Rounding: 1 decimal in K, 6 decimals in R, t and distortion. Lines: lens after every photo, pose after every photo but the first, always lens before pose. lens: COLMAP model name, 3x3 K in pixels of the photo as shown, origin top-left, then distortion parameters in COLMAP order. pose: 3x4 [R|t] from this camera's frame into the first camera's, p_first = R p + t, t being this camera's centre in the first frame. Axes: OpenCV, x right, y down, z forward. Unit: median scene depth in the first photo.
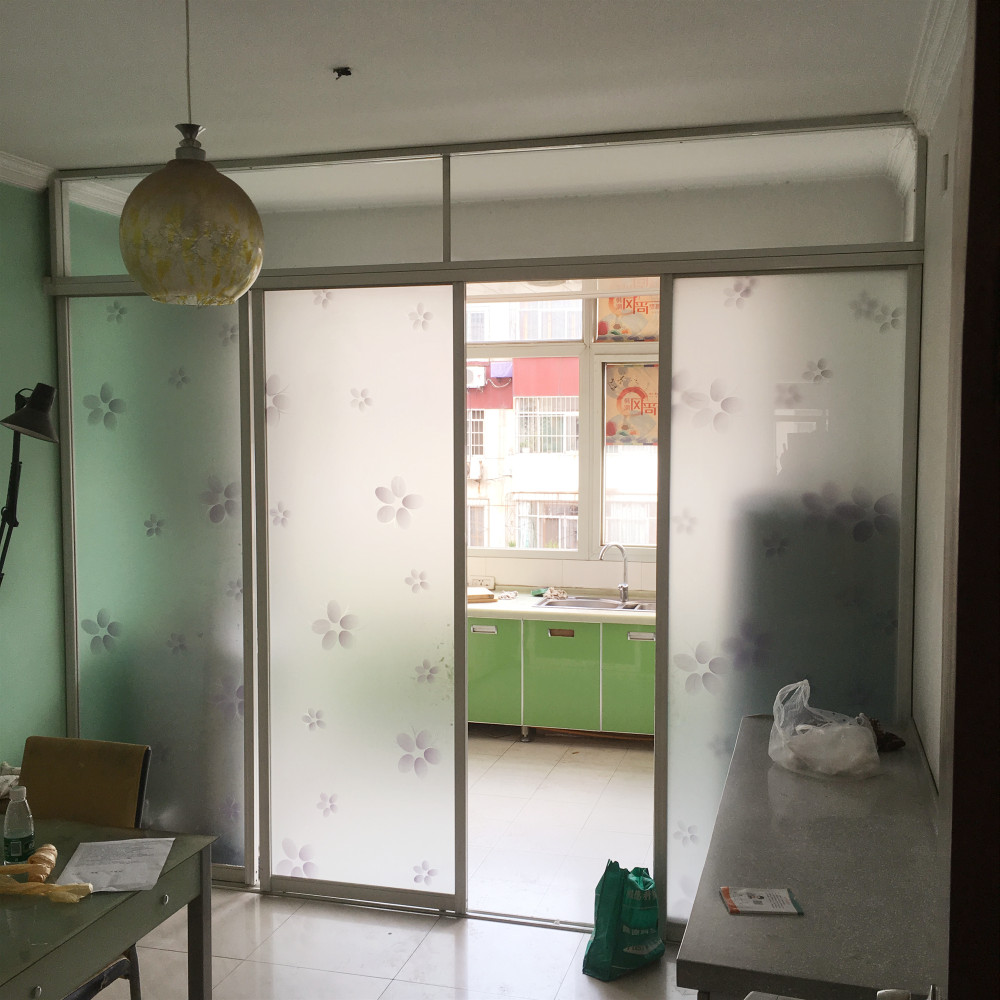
lens RADIAL K [[1131.3, 0, 500.0], [0, 1131.3, 500.0], [0, 0, 1]] dist [0.009976, -0.005169]
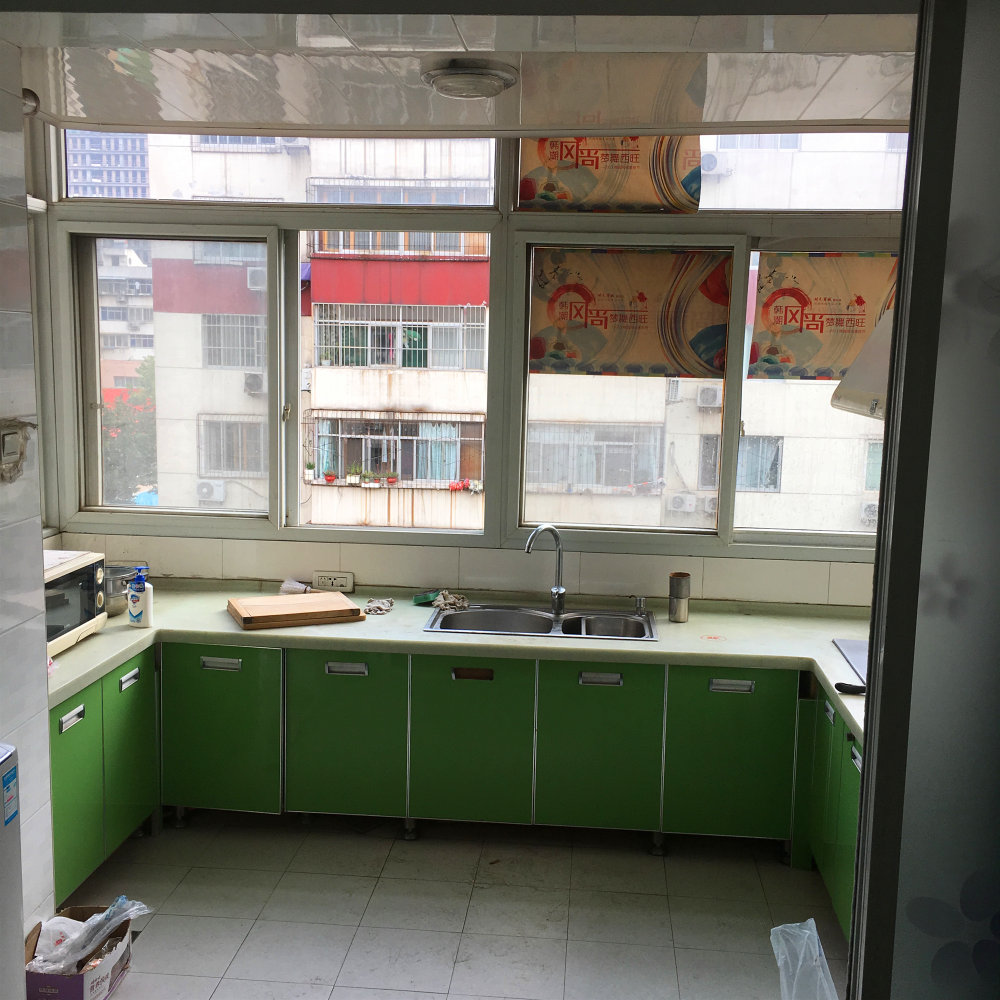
lens RADIAL K [[1158.6, 0, 500.0], [0, 1158.6, 500.0], [0, 0, 1]] dist [0.070875, 0.001525]
pose [[0.983865, -0.002671, 0.178893, -0.042891], [-0.010588, 0.997267, 0.073124, -0.024558], [-0.178599, -0.073839, 0.981147, 0.344349]]
